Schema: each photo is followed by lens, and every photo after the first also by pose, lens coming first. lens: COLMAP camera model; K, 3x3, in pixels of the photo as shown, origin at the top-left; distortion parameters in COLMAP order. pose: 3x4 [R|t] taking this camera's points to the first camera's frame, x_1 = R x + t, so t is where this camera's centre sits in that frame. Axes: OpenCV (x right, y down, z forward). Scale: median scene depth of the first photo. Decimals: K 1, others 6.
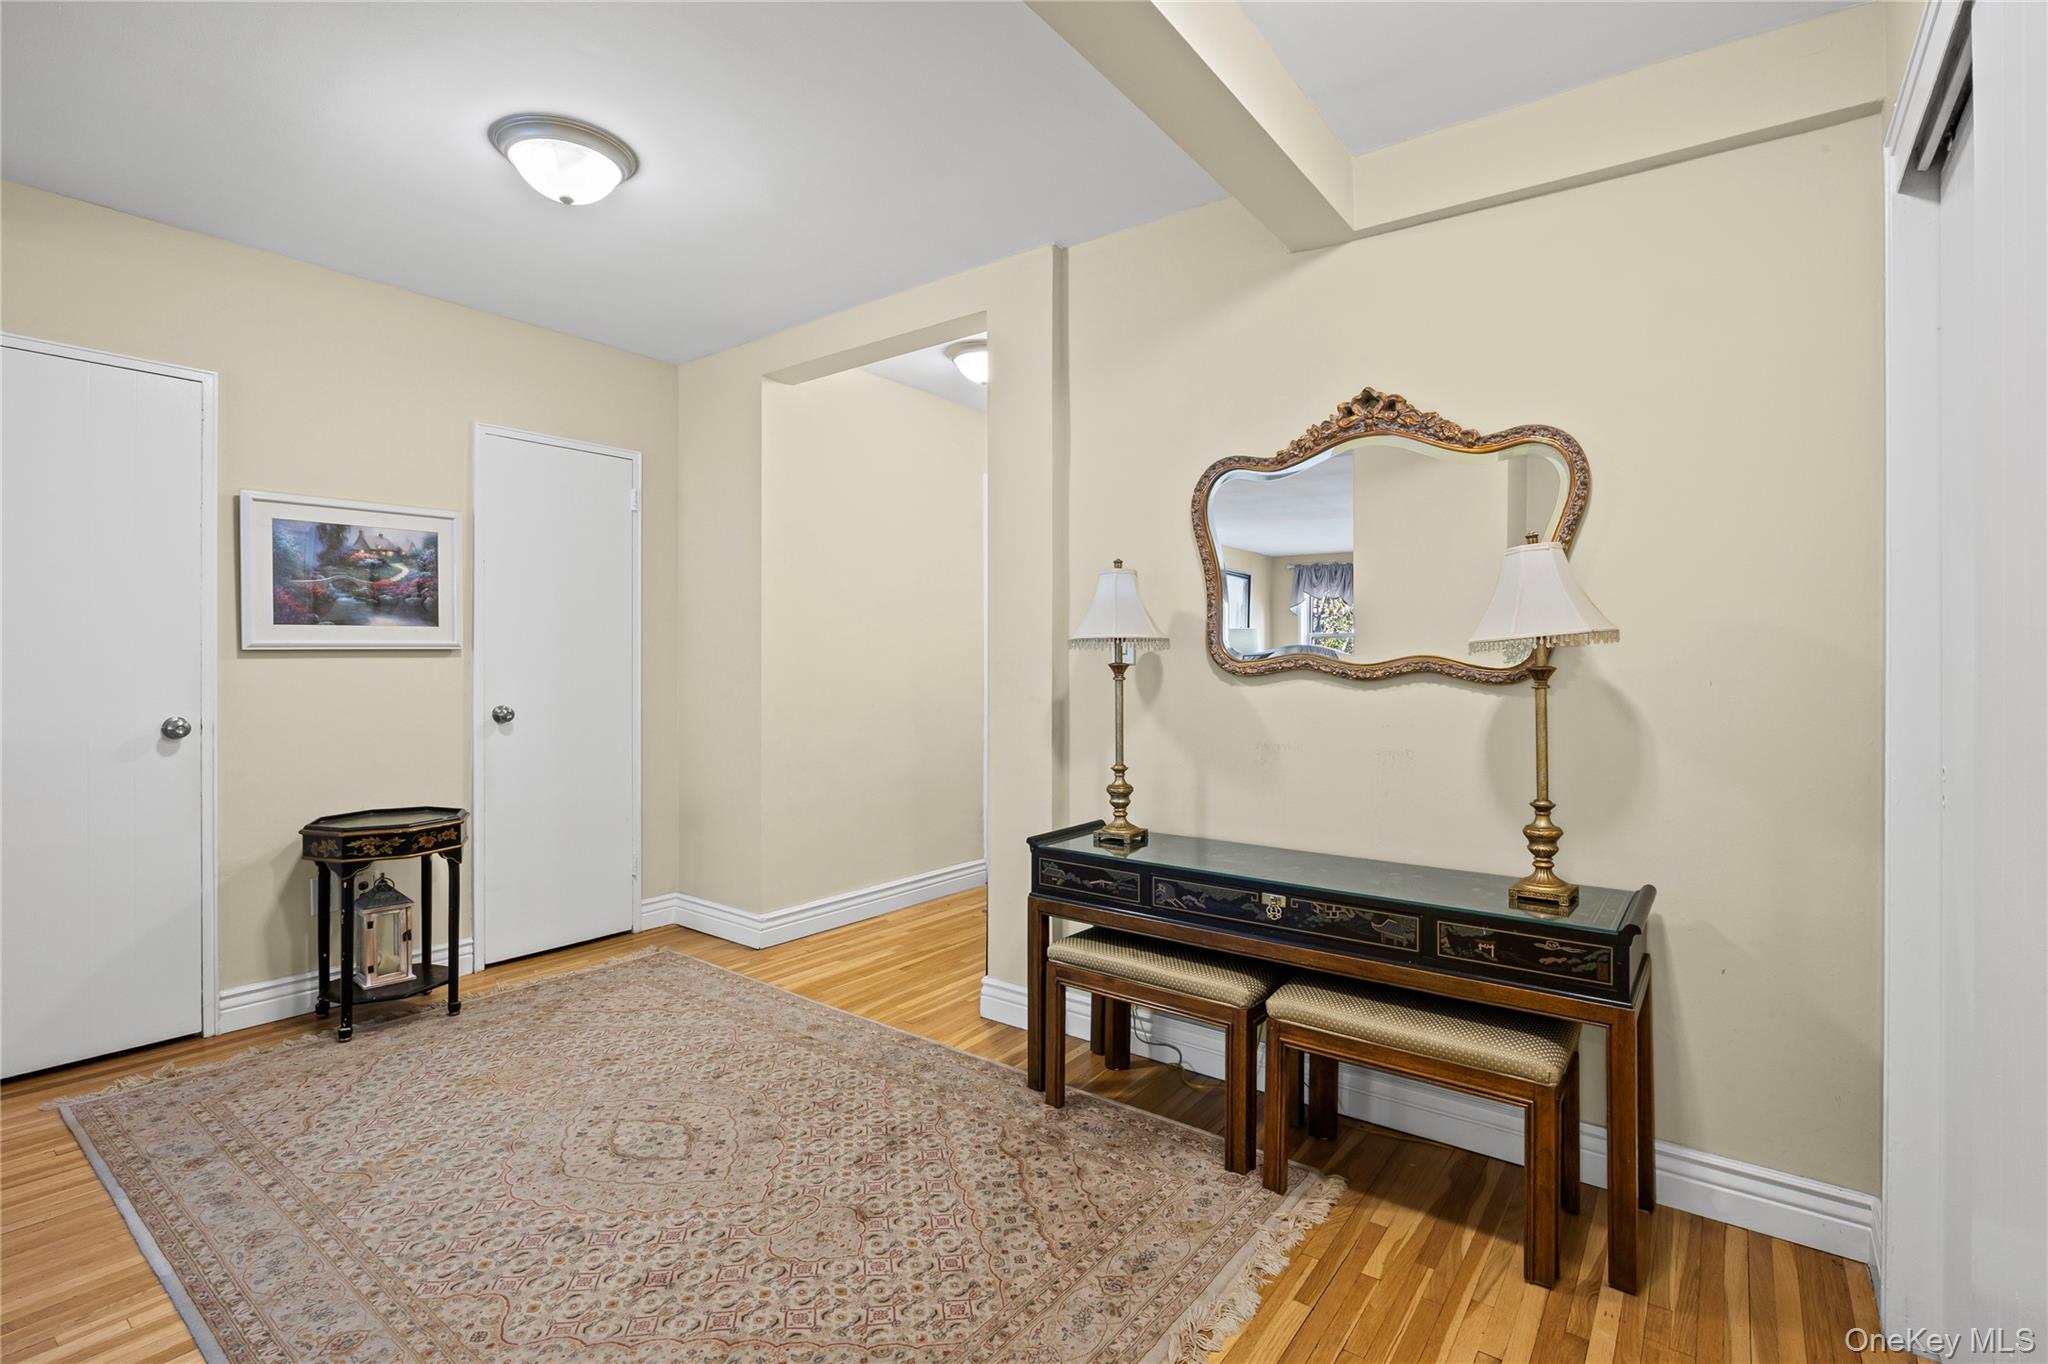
lens RADIAL K [[953.6, 0, 1026.3], [0, 953.6, 659.9], [0, 0, 1]] dist [-0.010651, -0.000015]
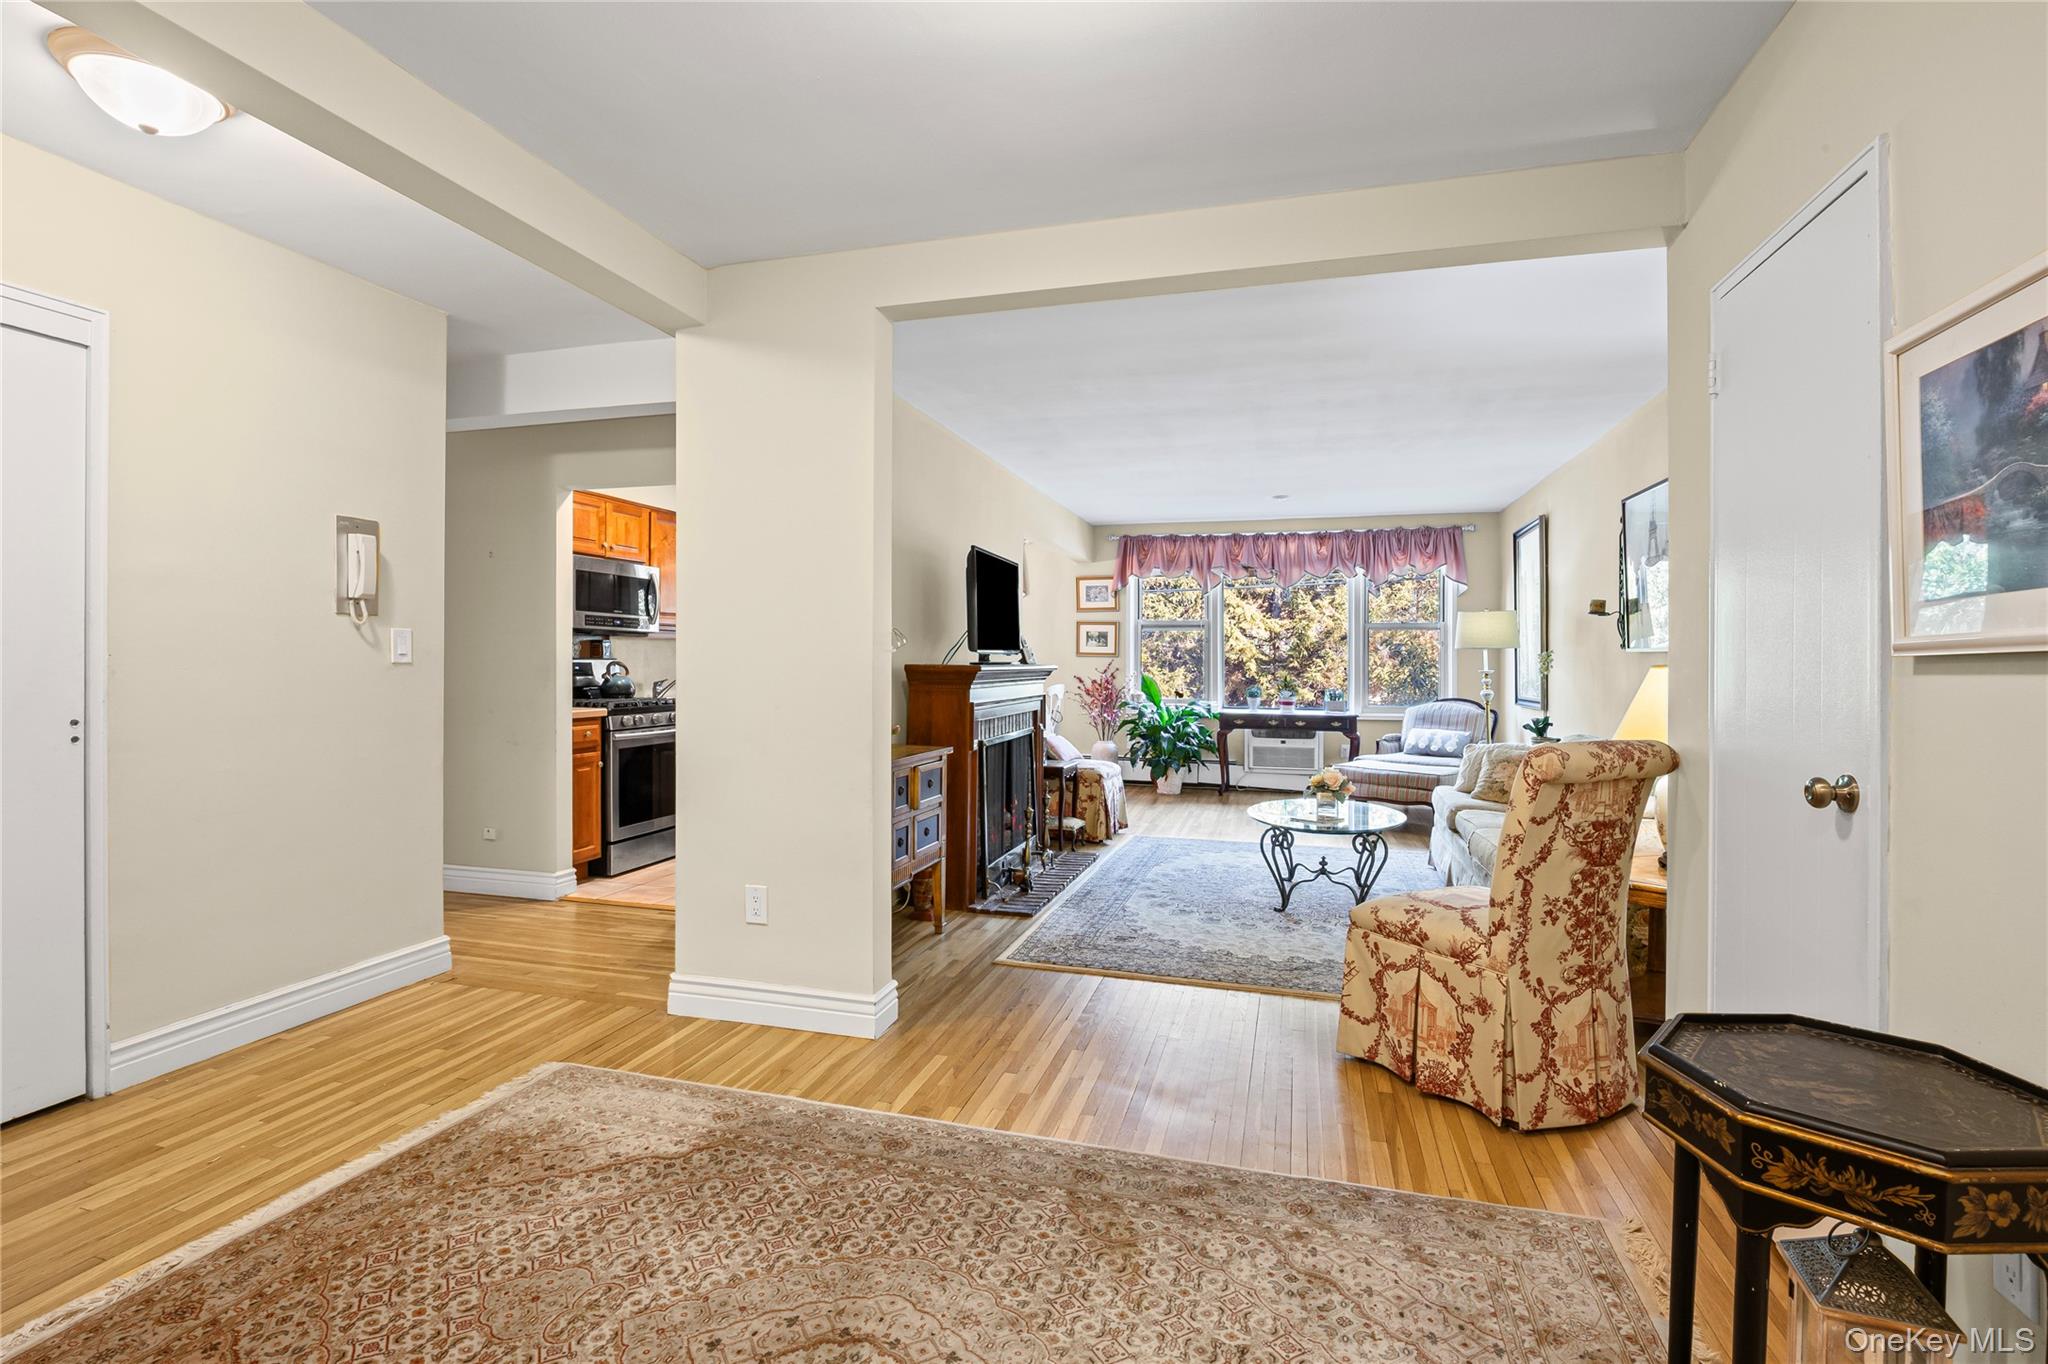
lens RADIAL K [[953.6, 0, 1020.7], [0, 953.6, 629.9], [0, 0, 1]] dist [-0.010651, -0.000015]
pose [[-0.938436, -0.022999, -0.344687, -0.258461], [-0.013611, 0.999468, -0.029630, -0.003292], [0.345186, -0.023114, -0.938250, 1.601070]]
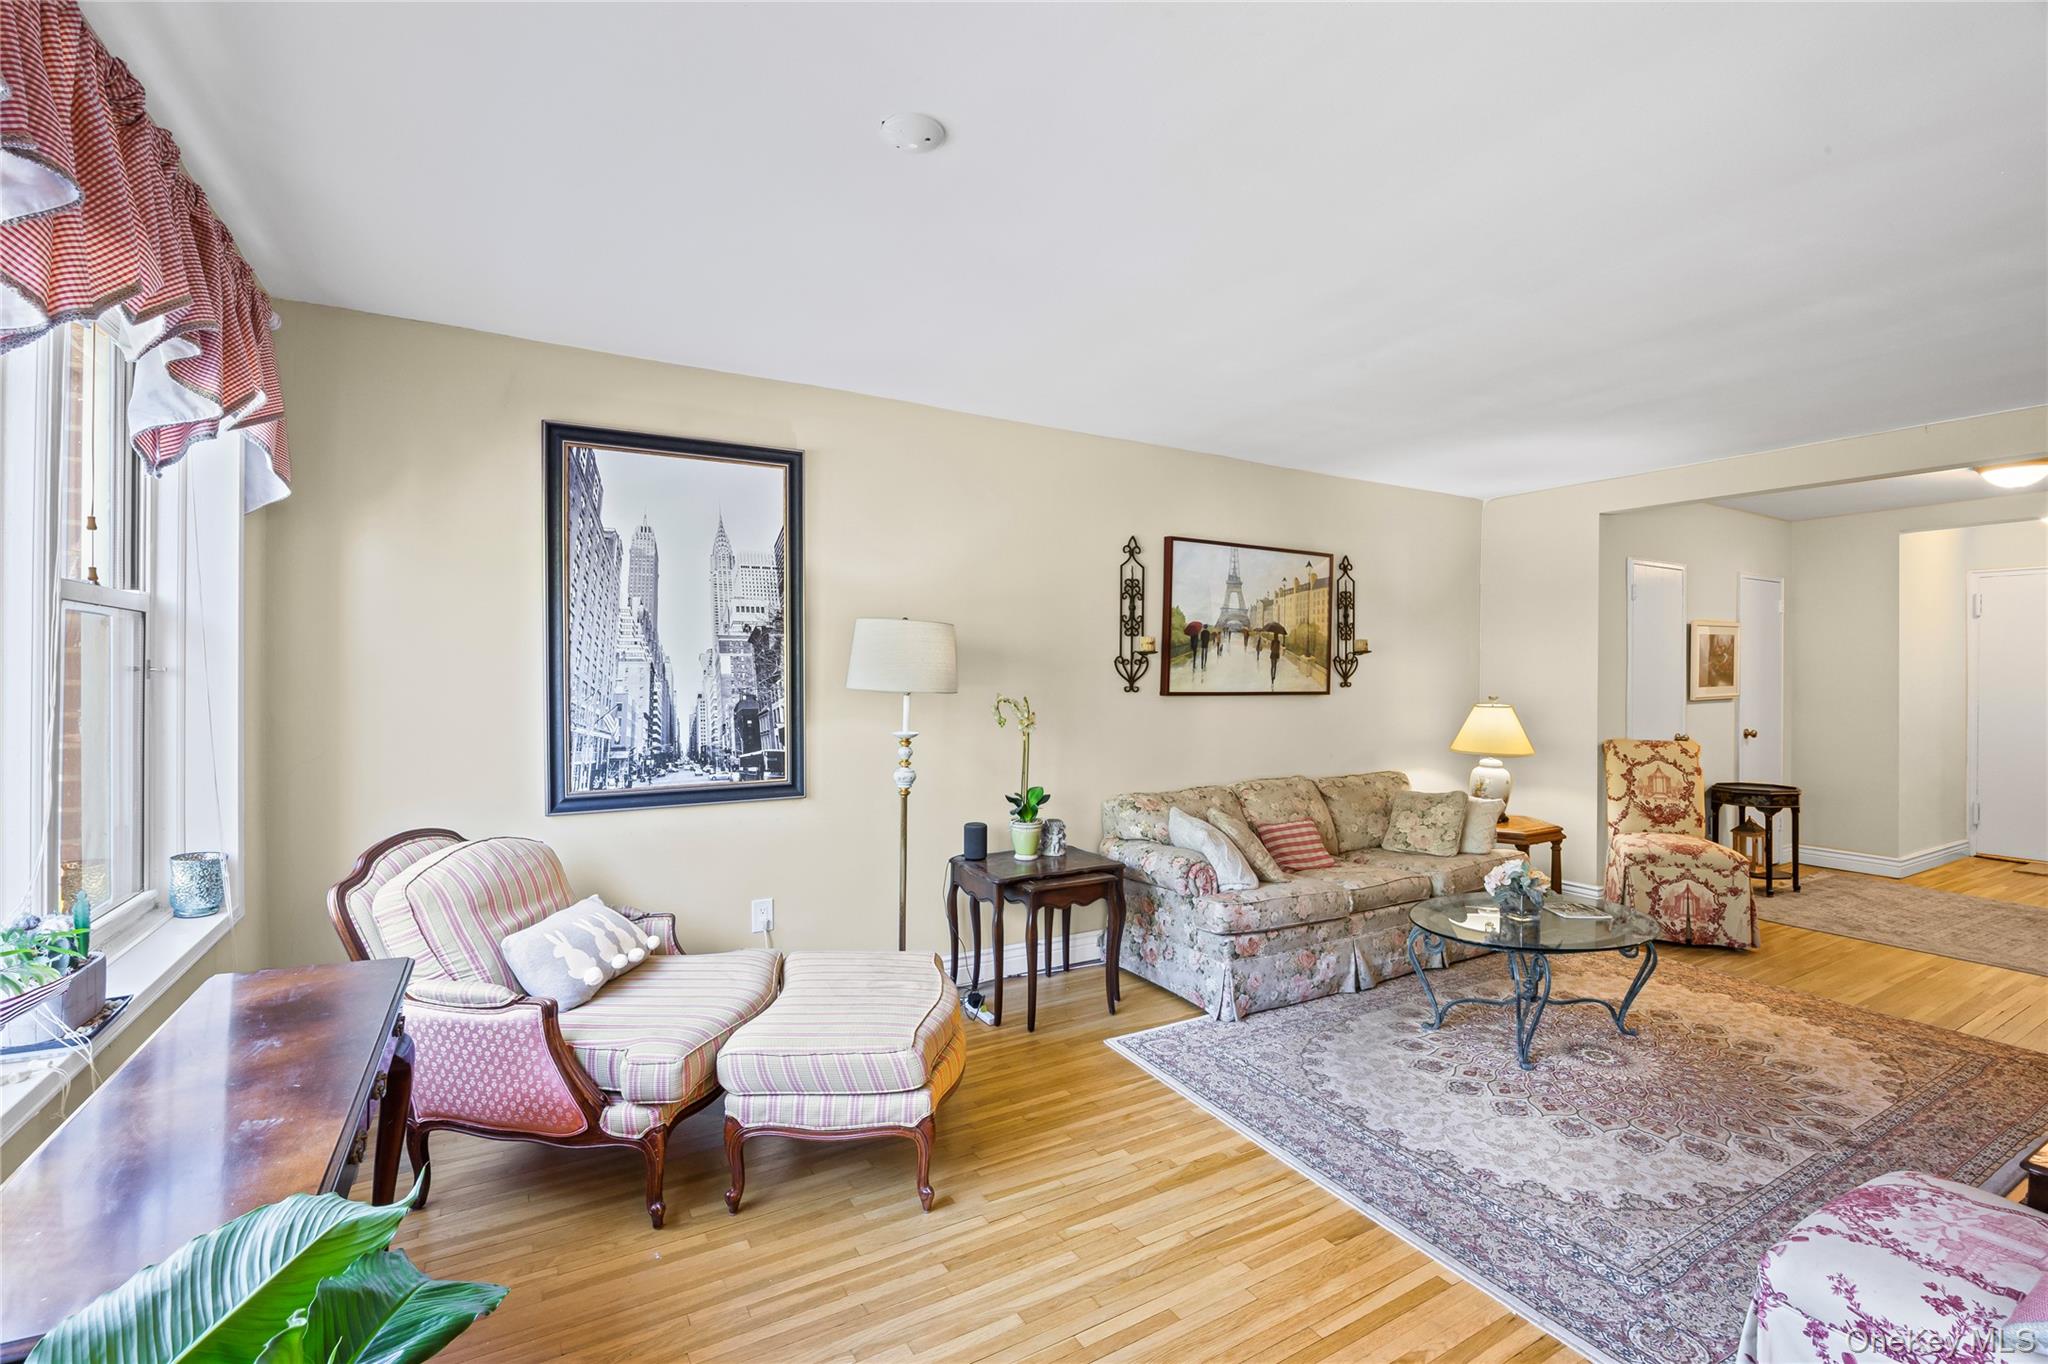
lens RADIAL K [[897.2, 0, 1015.1], [0, 897.2, 682.5], [0, 0, 1]] dist [-0.011960, -0.000118]
pose [[0.916829, 0.003466, -0.399264, -1.701317], [-0.001018, 0.999979, 0.006343, -0.070899], [0.399278, -0.005409, 0.916814, -1.609315]]
